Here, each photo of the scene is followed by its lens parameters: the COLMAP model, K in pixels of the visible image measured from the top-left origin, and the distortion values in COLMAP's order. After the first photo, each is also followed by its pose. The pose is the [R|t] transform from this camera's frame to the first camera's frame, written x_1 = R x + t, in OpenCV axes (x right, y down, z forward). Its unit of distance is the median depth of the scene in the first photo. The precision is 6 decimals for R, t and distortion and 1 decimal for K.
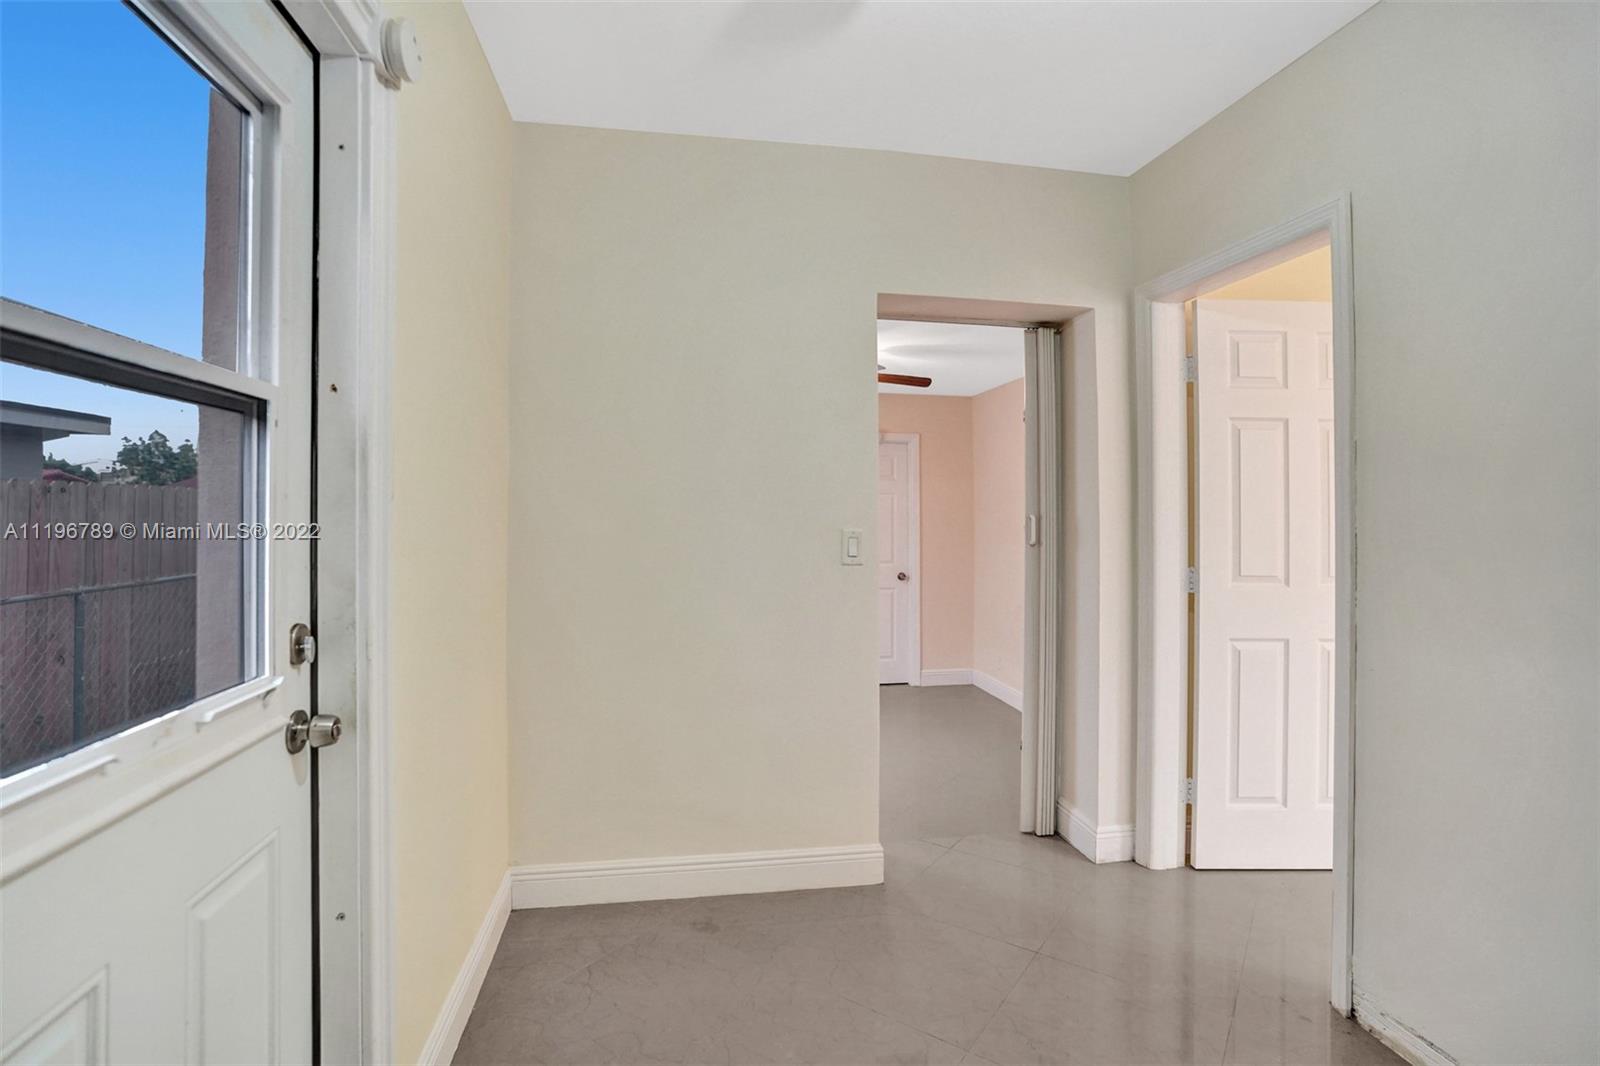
lens RADIAL K [[750.8, 0, 798.9], [0, 750.8, 525.7], [0, 0, 1]] dist [-0.058173, 0.021467]
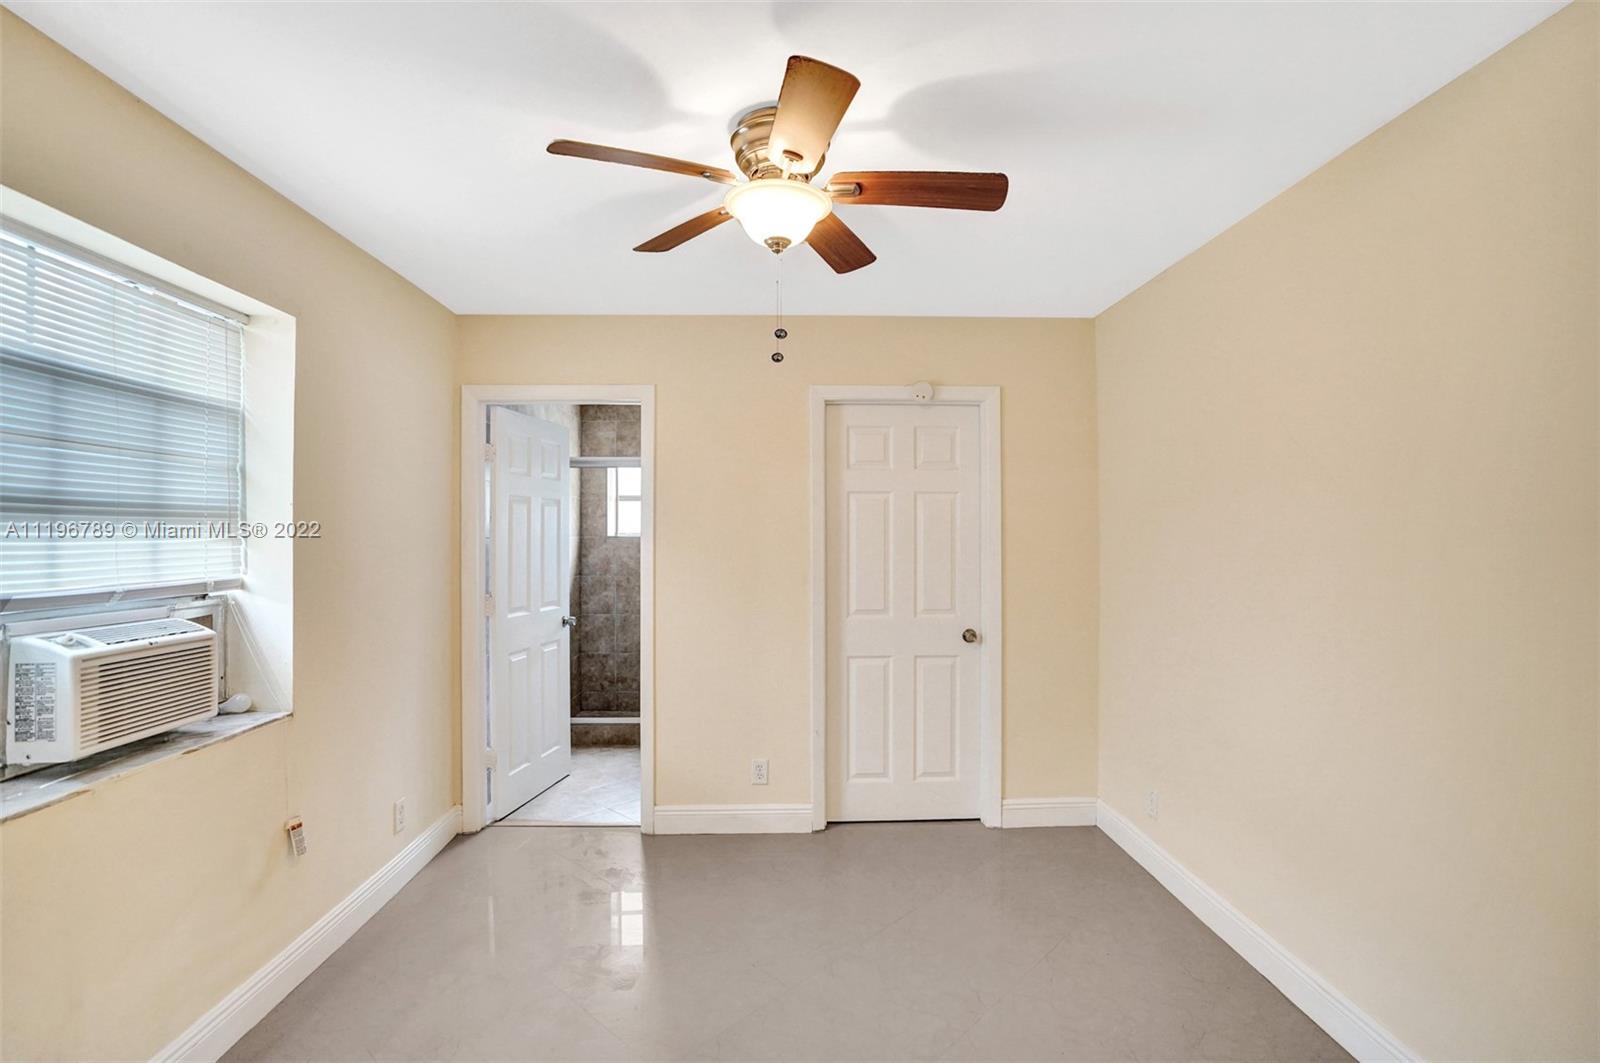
lens RADIAL K [[750.8, 0, 800.8], [0, 750.8, 525.4], [0, 0, 1]] dist [-0.058173, 0.021467]
pose [[0.993239, -0.002766, -0.116051, 0.075667], [0.001636, 0.999950, -0.009836, -0.011007], [0.116073, 0.009580, 0.993195, 0.415838]]
